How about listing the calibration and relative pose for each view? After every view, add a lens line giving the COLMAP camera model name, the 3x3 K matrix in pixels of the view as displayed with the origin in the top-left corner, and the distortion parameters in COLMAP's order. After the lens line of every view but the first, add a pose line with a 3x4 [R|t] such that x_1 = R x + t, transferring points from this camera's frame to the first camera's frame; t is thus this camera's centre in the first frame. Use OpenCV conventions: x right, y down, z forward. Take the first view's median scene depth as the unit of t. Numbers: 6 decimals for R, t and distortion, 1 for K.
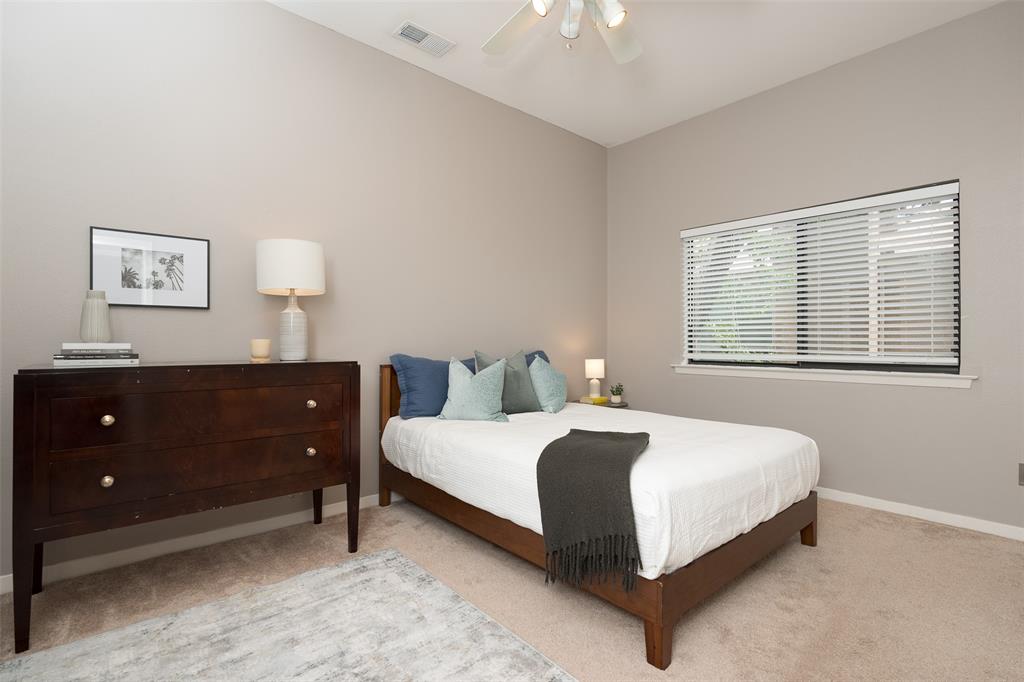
lens RADIAL K [[485.5, 0, 512.0], [0, 485.5, 341.0], [0, 0, 1]] dist [-0.000253, 0.000161]
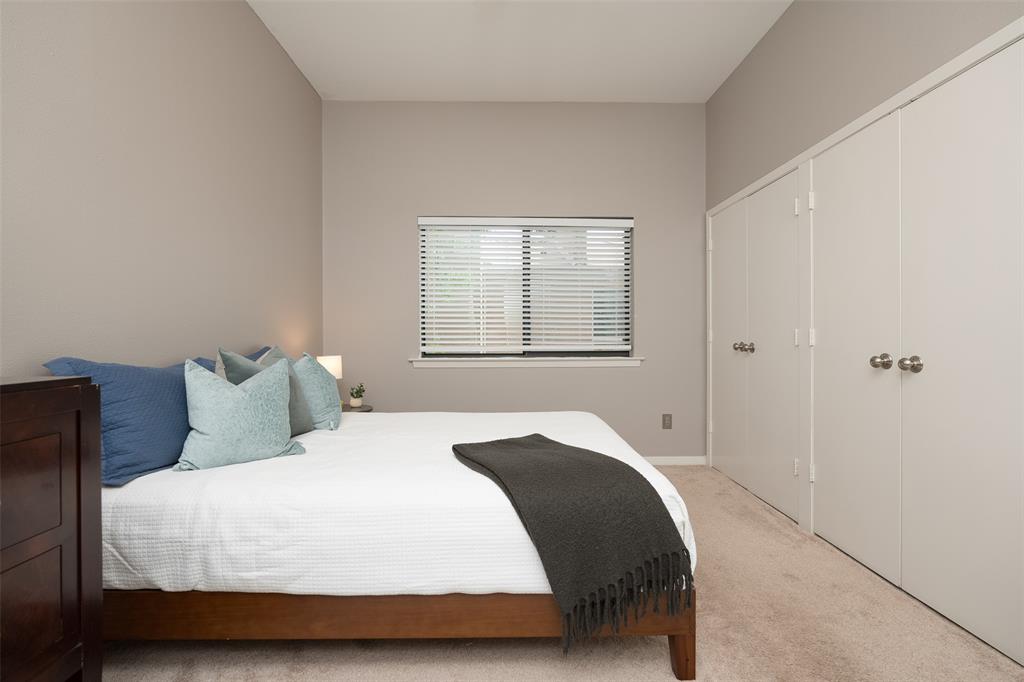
lens RADIAL K [[469.9, 0, 512.0], [0, 469.9, 341.0], [0, 0, 1]] dist [-0.000882, 0.000265]
pose [[0.649157, -0.010891, 0.760577, -0.312428], [0.001550, 0.999914, 0.012996, 0.004083], [-0.760653, -0.007257, 0.649118, 0.357797]]
